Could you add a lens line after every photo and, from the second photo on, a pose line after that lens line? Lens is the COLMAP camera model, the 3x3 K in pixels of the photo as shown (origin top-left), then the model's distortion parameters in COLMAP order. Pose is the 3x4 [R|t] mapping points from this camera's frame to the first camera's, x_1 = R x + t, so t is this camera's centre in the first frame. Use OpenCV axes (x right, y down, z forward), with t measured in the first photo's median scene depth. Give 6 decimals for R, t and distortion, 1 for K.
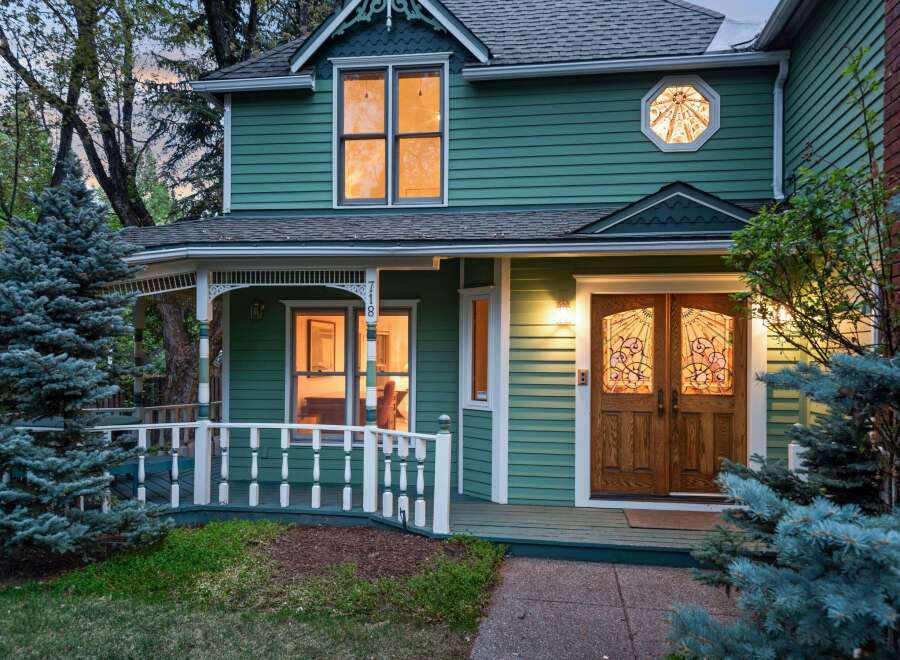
lens RADIAL K [[776.1, 0, 449.8], [0, 776.1, 331.1], [0, 0, 1]] dist [0.021236, 0.007249]
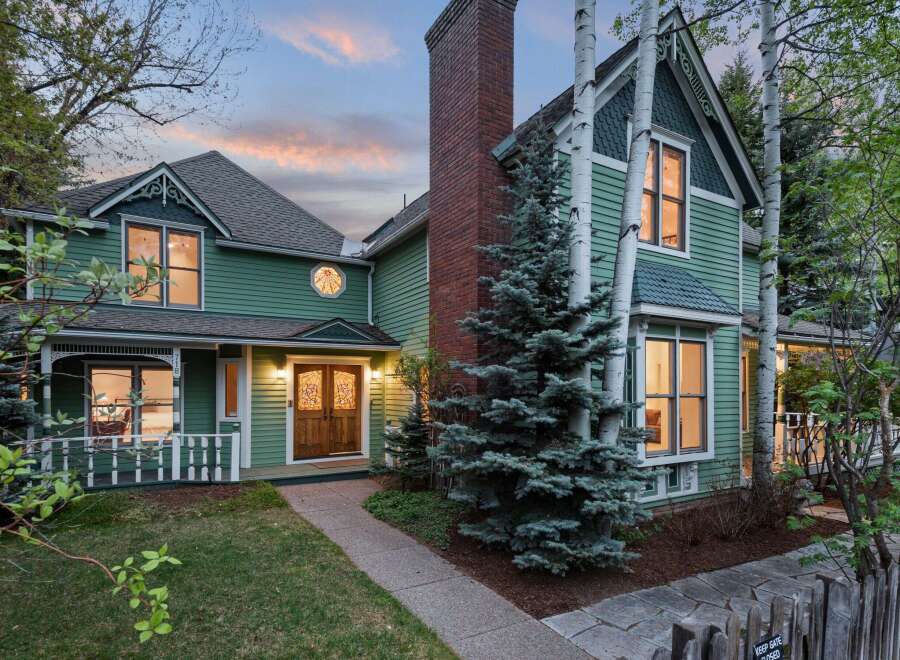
lens RADIAL K [[473.9, 0, 450.6], [0, 473.9, 330.5], [0, 0, 1]] dist [0.007472, -0.000171]
pose [[0.792248, 0.062870, 0.606952, -0.272030], [-0.009886, 0.995870, -0.090252, -0.024920], [-0.610119, 0.065501, 0.789597, -0.296808]]
